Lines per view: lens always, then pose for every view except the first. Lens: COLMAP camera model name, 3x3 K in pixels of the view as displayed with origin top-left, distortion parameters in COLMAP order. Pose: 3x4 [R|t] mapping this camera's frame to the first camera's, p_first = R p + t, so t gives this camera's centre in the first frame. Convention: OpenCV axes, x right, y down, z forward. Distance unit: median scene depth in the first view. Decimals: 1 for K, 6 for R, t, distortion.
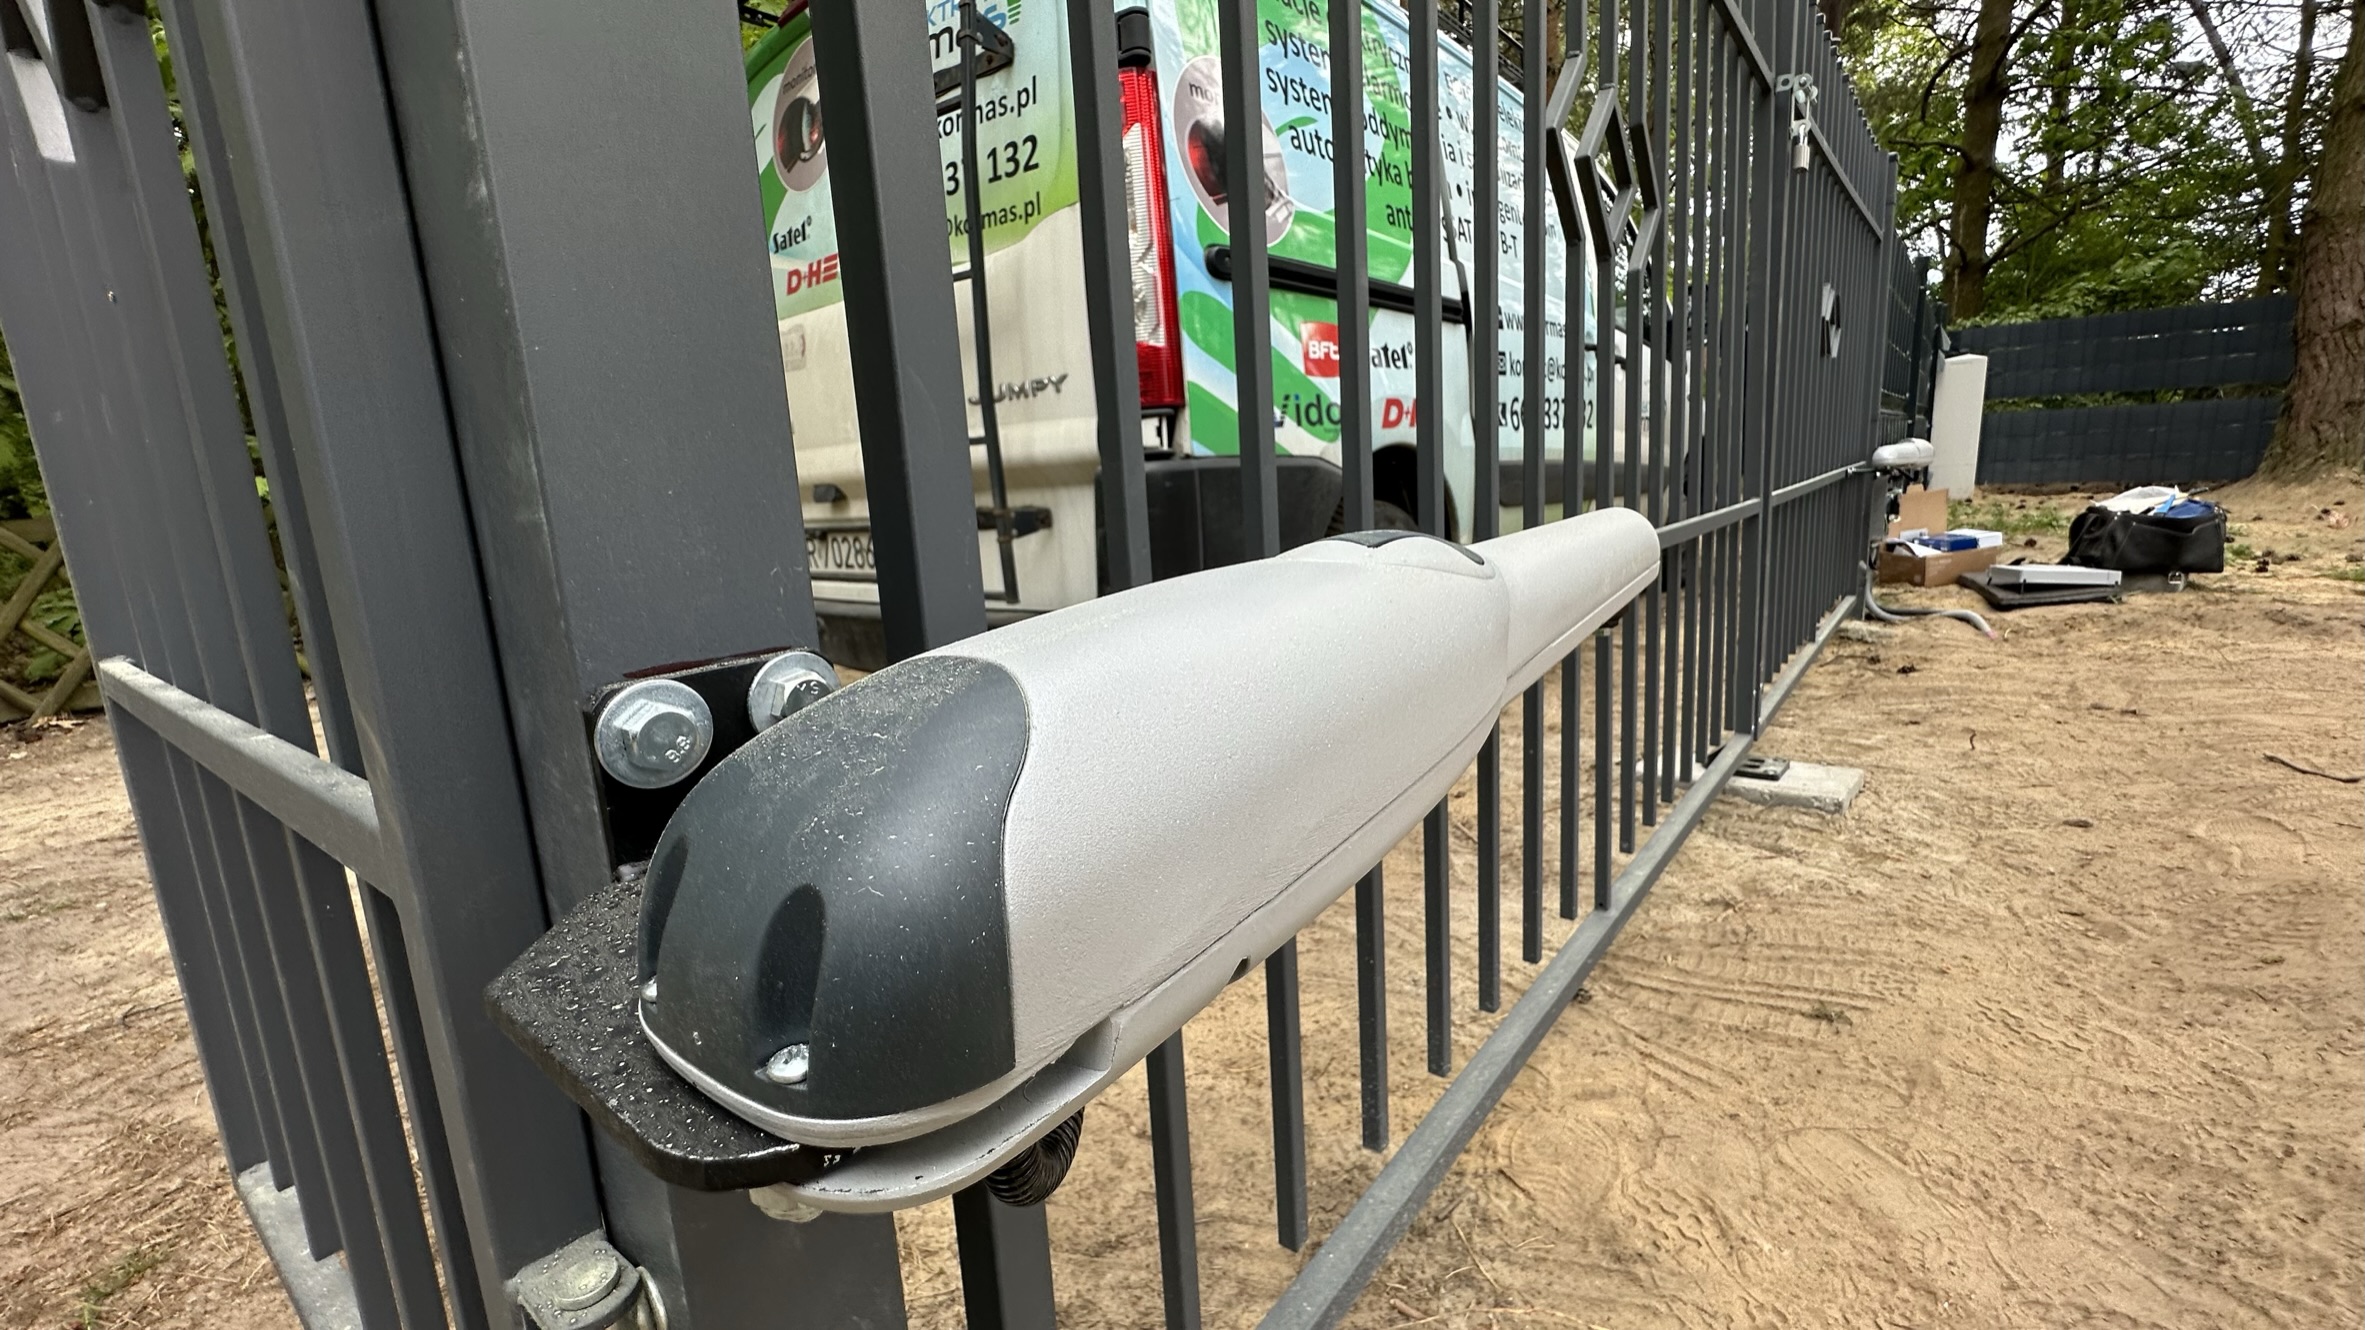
lens RADIAL K [[951.4, 0, 1182.5], [0, 951.4, 665.0], [0, 0, 1]] dist [-0.009174, 0.000286]
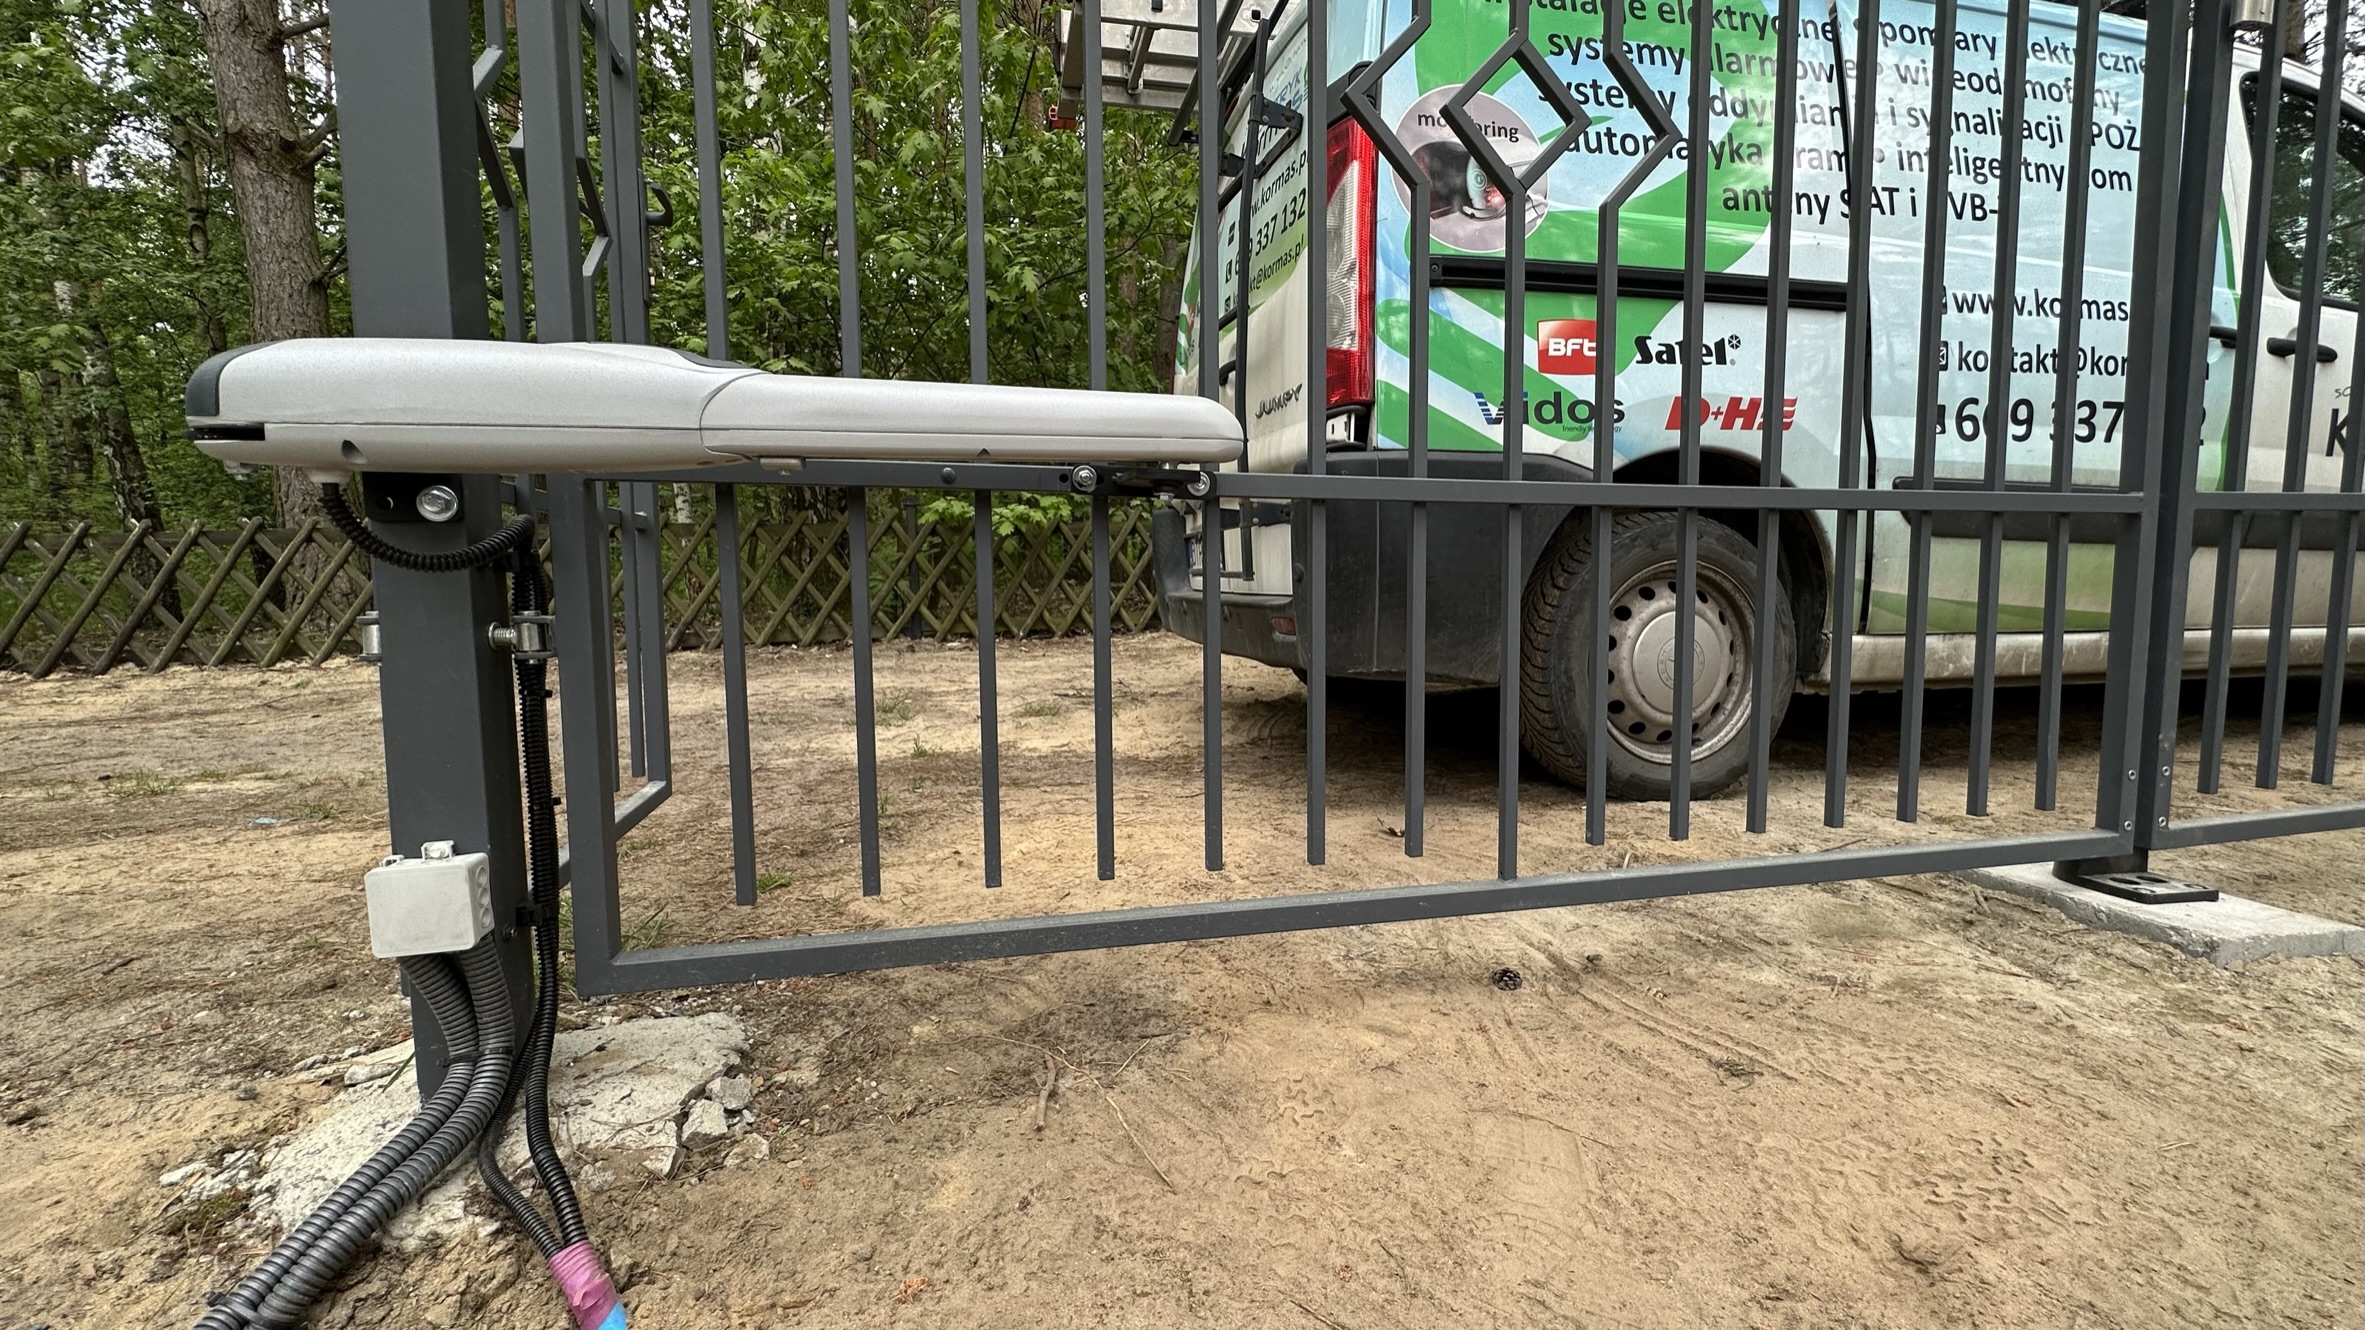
lens RADIAL K [[951.4, 0, 1182.5], [0, 951.4, 665.0], [0, 0, 1]] dist [-0.009174, 0.000286]
pose [[0.790148, 0.111603, -0.602670, 0.457086], [-0.156086, 0.987503, -0.021774, 0.073588], [0.592709, 0.111273, 0.797693, 0.024929]]
